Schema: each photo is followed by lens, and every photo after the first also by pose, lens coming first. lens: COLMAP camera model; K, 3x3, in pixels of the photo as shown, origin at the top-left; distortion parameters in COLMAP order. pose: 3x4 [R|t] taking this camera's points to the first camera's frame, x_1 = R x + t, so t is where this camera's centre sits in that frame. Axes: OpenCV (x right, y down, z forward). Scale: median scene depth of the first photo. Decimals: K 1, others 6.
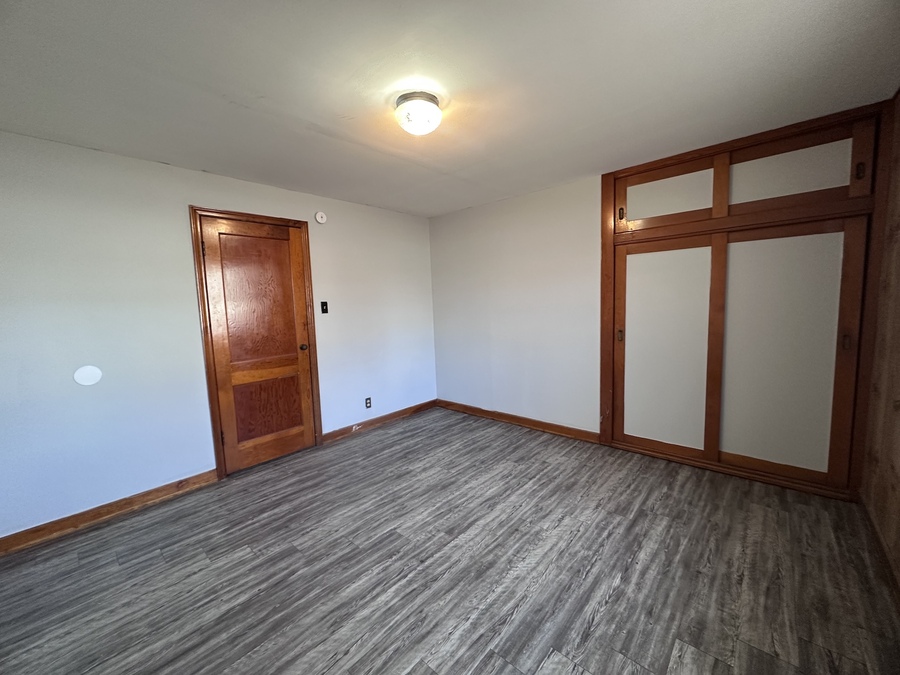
lens RADIAL K [[359.1, 0, 448.6], [0, 359.1, 338.6], [0, 0, 1]] dist [0.000538, -0.000004]
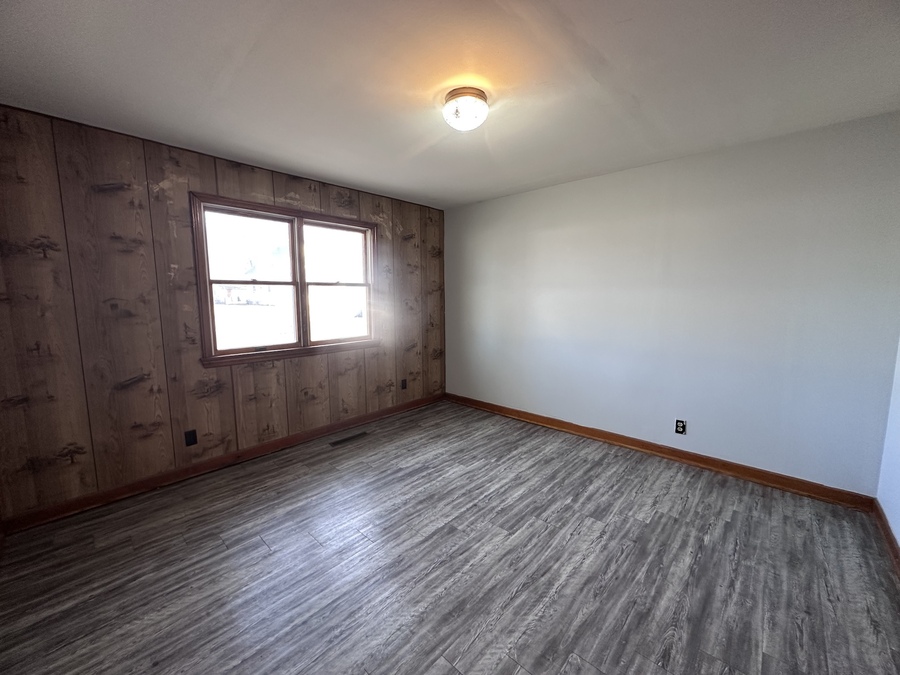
lens RADIAL K [[359.1, 0, 450.8], [0, 359.1, 335.5], [0, 0, 1]] dist [0.000538, -0.000004]
pose [[-0.999062, 0.038062, 0.020662, -0.035387], [0.041607, 0.975947, 0.214000, -0.207645], [-0.012020, 0.214659, -0.976615, 1.975002]]
